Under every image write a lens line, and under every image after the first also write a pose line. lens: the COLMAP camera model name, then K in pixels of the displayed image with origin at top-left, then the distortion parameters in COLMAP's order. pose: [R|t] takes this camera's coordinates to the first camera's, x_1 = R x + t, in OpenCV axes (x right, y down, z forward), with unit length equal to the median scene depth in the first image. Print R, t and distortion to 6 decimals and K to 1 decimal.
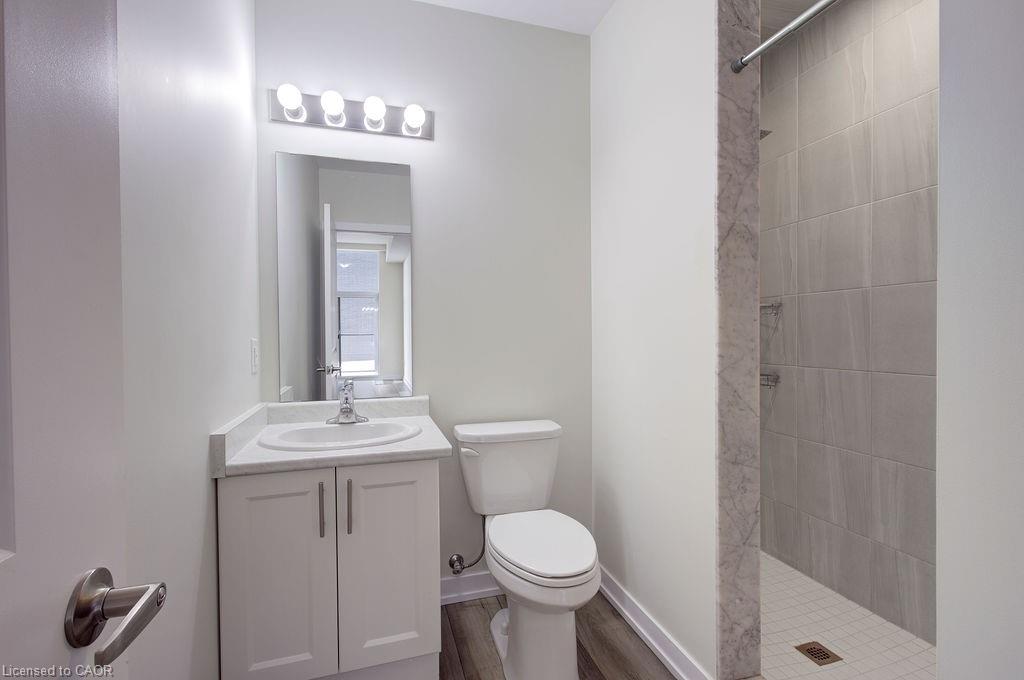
lens RADIAL K [[468.6, 0, 512.9], [0, 468.6, 337.5], [0, 0, 1]] dist [0.013086, -0.001118]
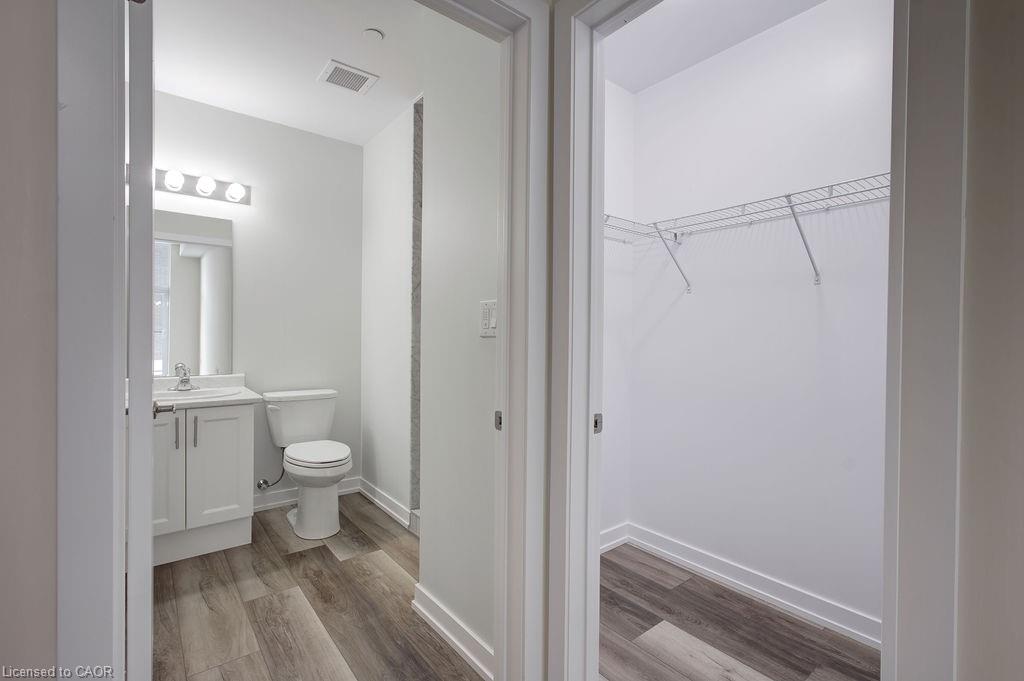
lens RADIAL K [[468.6, 0, 509.3], [0, 468.6, 341.7], [0, 0, 1]] dist [0.013086, -0.001118]
pose [[0.934040, 0.013003, 0.356931, 0.084488], [-0.014260, 0.999898, 0.000891, 0.007185], [-0.356883, -0.005923, 0.934130, -0.796711]]
